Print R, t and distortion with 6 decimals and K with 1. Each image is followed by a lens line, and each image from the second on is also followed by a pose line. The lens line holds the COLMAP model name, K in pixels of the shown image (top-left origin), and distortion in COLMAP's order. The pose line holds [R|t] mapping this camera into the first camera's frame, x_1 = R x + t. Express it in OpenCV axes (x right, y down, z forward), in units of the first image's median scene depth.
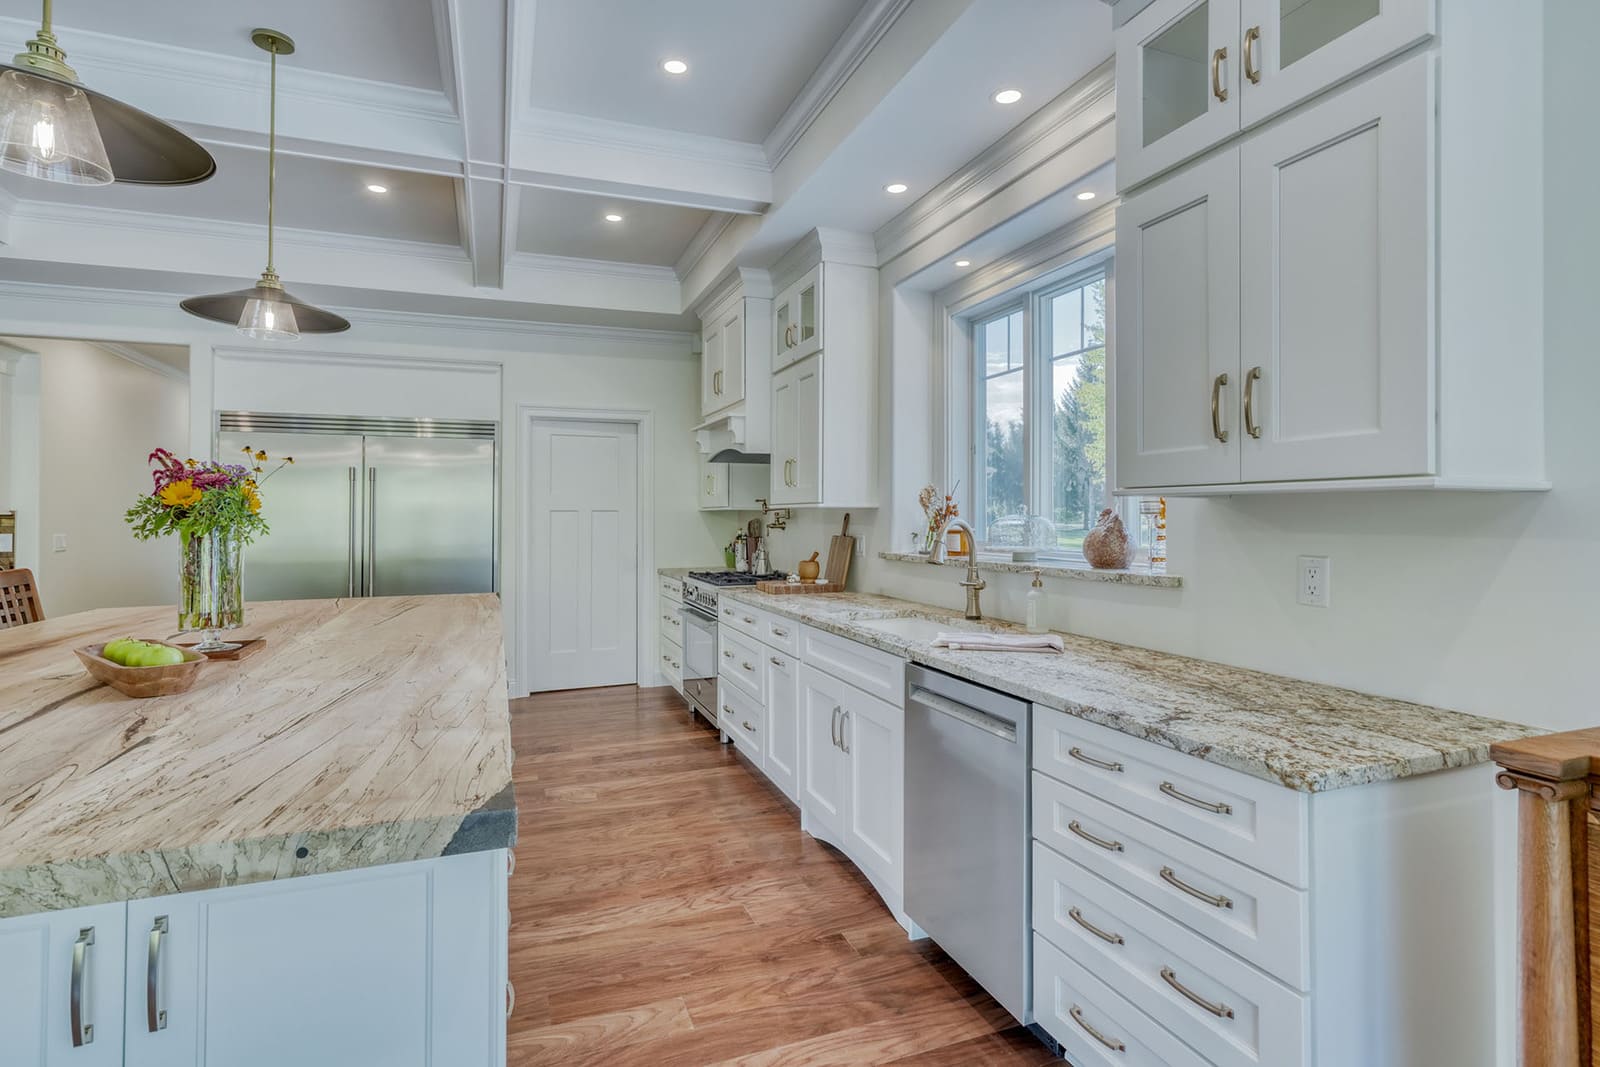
lens RADIAL K [[798.7, 0, 798.3], [0, 798.7, 507.8], [0, 0, 1]] dist [-0.000972, -0.000057]
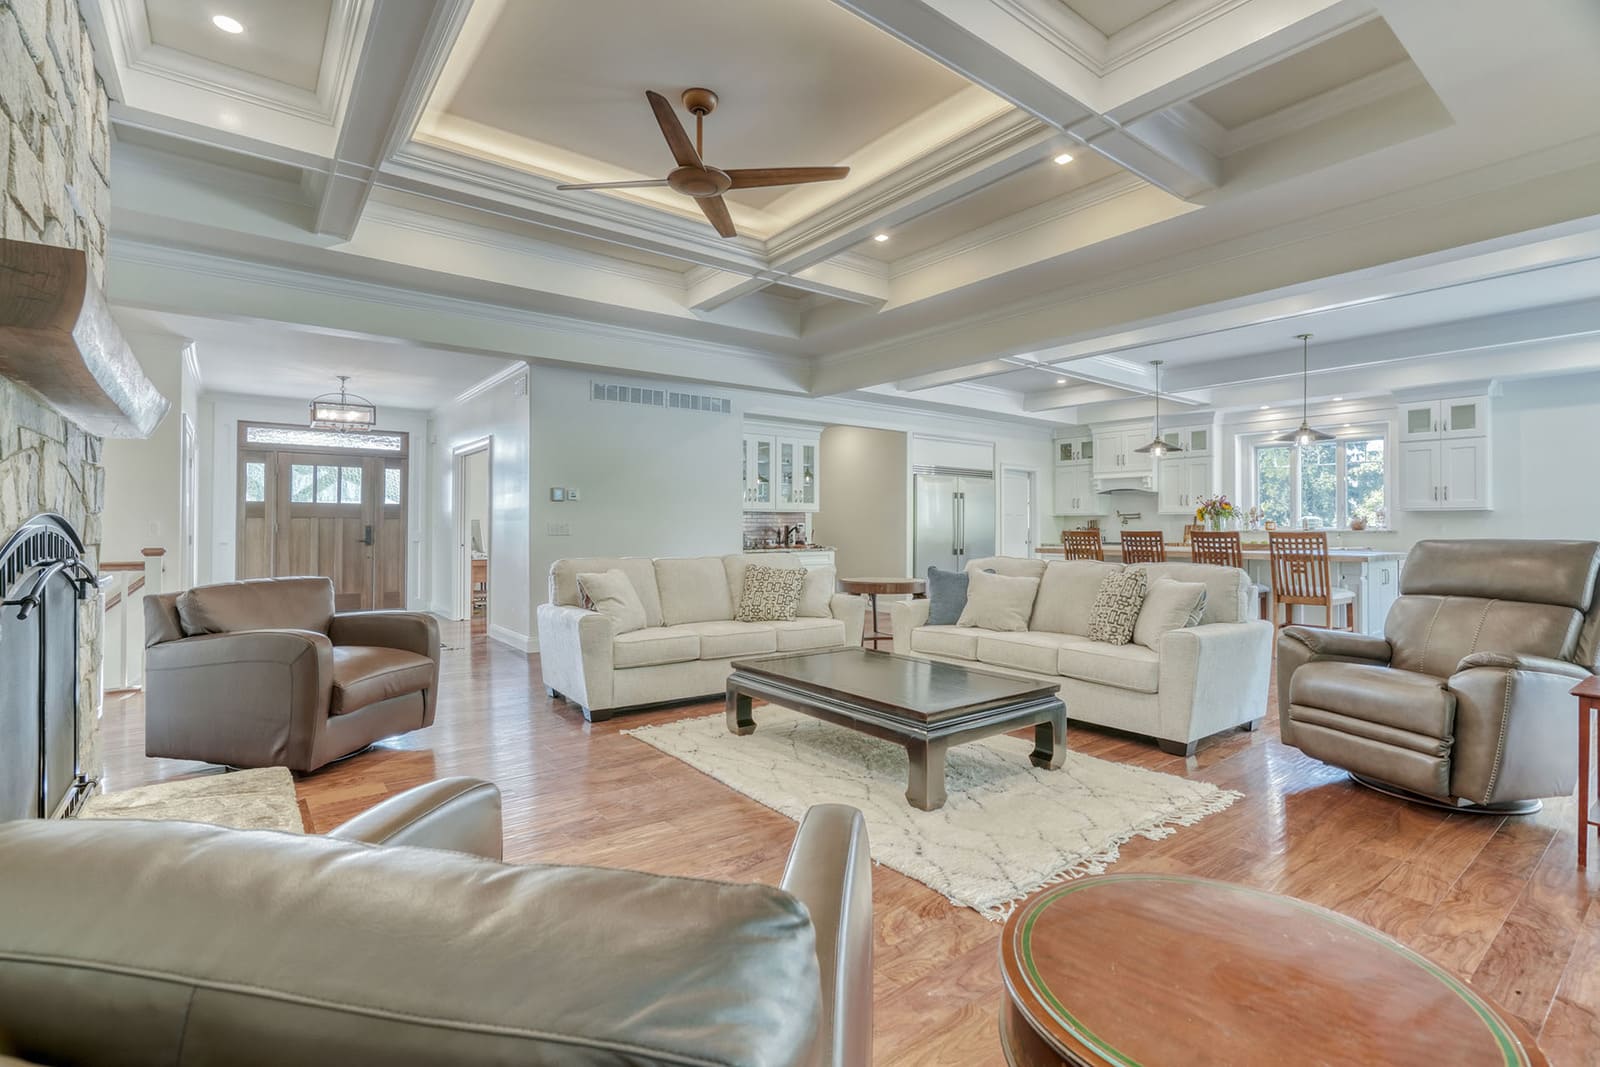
lens RADIAL K [[730.9, 0, 821.0], [0, 730.9, 521.7], [0, 0, 1]] dist [-0.001783, -0.000108]
pose [[0.949360, 0.006894, 0.314115, -2.565732], [-0.007854, 0.999968, 0.001789, 0.042000], [-0.314093, -0.004165, 0.949383, -1.199022]]
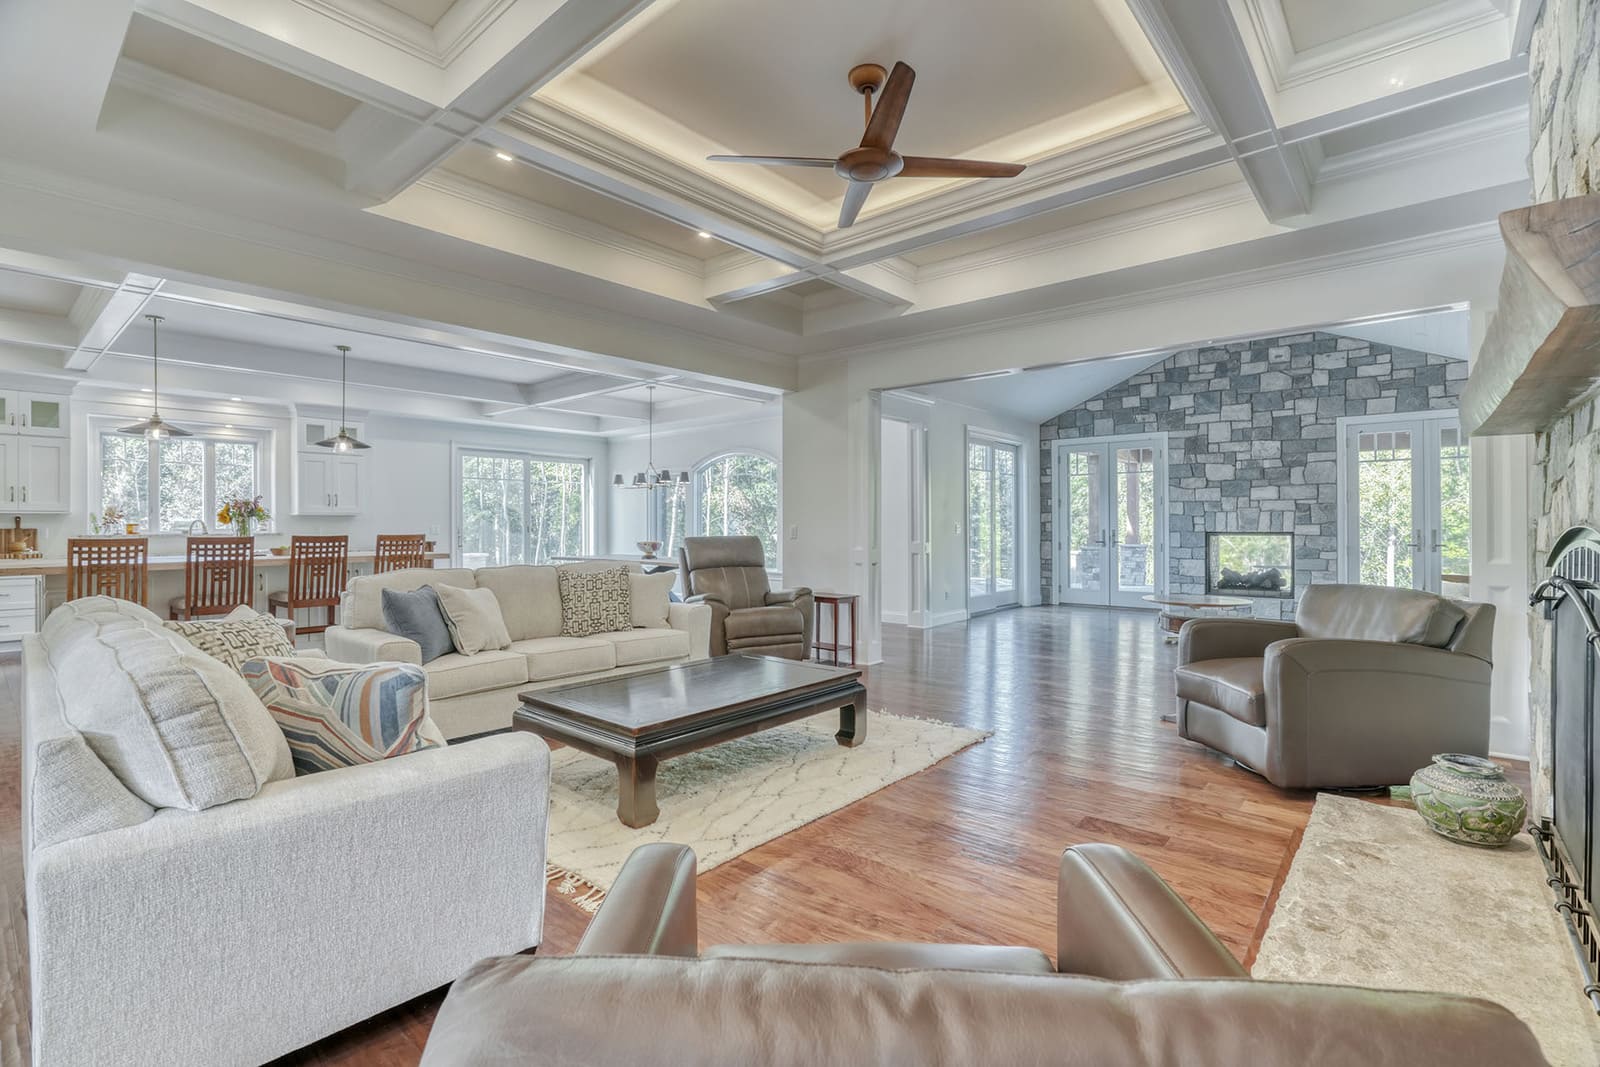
lens RADIAL K [[739.5, 0, 793.6], [0, 739.5, 531.1], [0, 0, 1]] dist [-0.034639, 0.017005]
pose [[-0.474851, 0.001498, 0.880065, -3.172694], [0.001952, 0.999998, -0.000649, 0.058016], [-0.880064, 0.001409, -0.474853, 0.316846]]
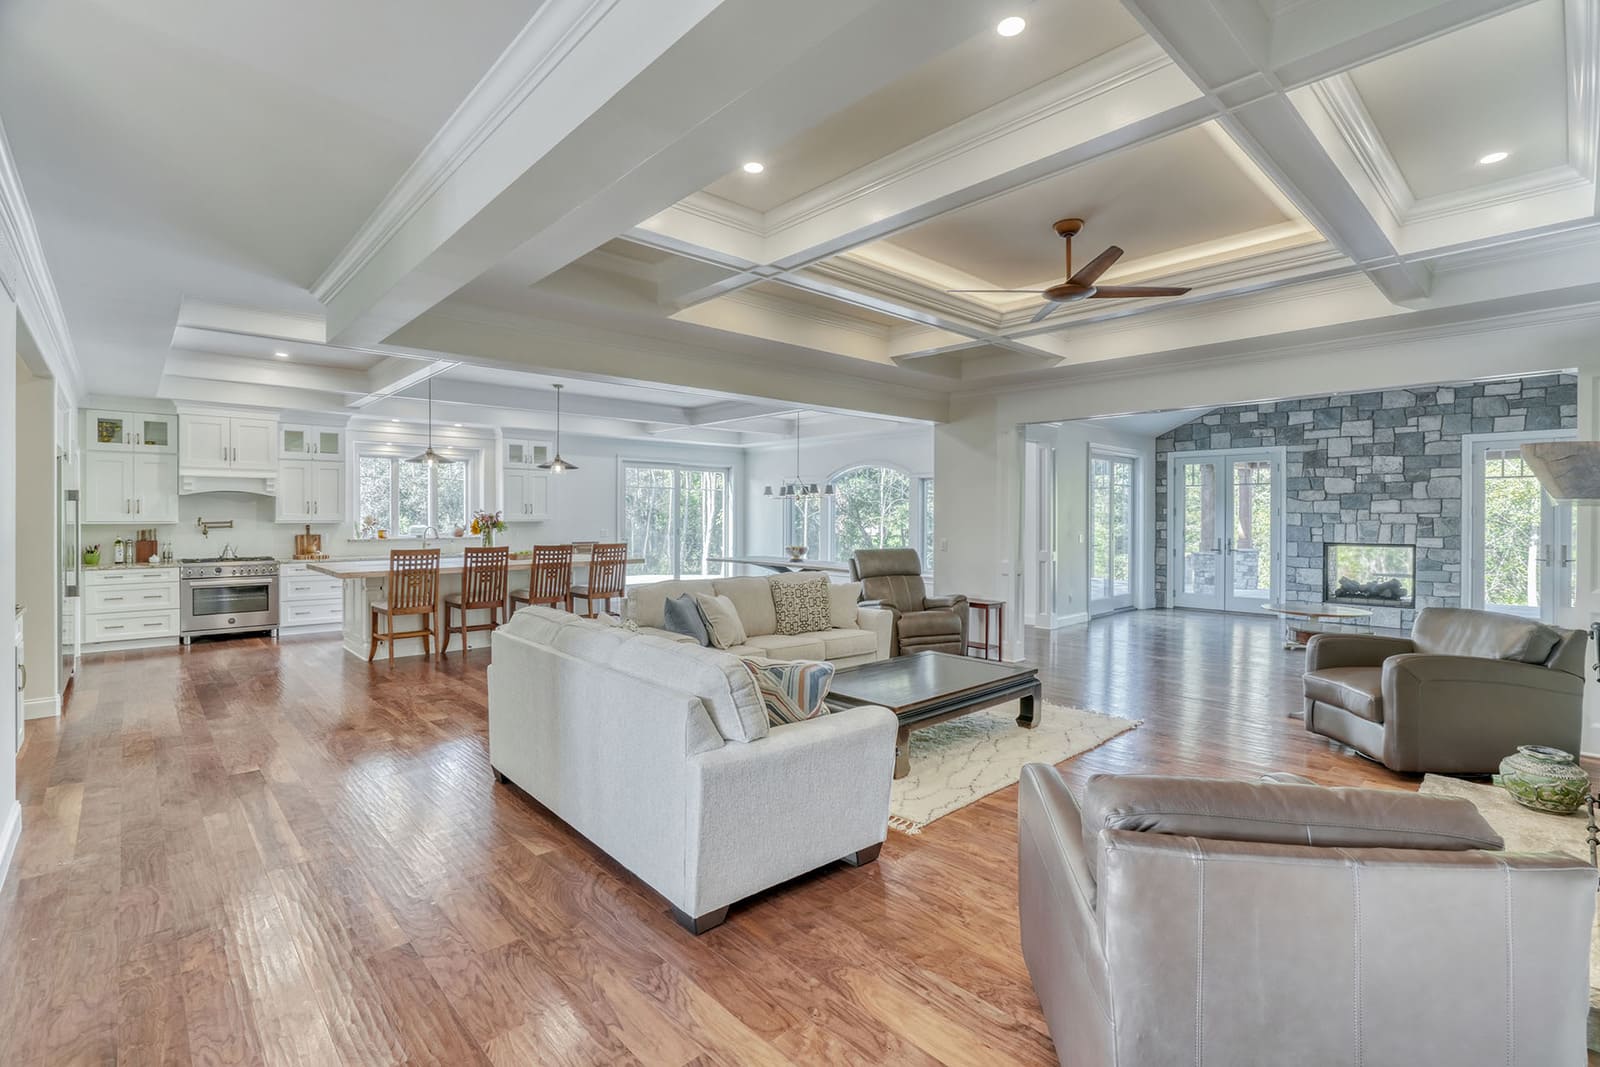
lens RADIAL K [[734.5, 0, 791.9], [0, 734.5, 527.8], [0, 0, 1]] dist [-0.029893, 0.011606]
pose [[-0.371210, -0.008638, 0.928509, -3.374260], [-0.004782, 0.999961, 0.007391, -0.014272], [-0.928537, -0.001696, -0.371237, 0.681463]]
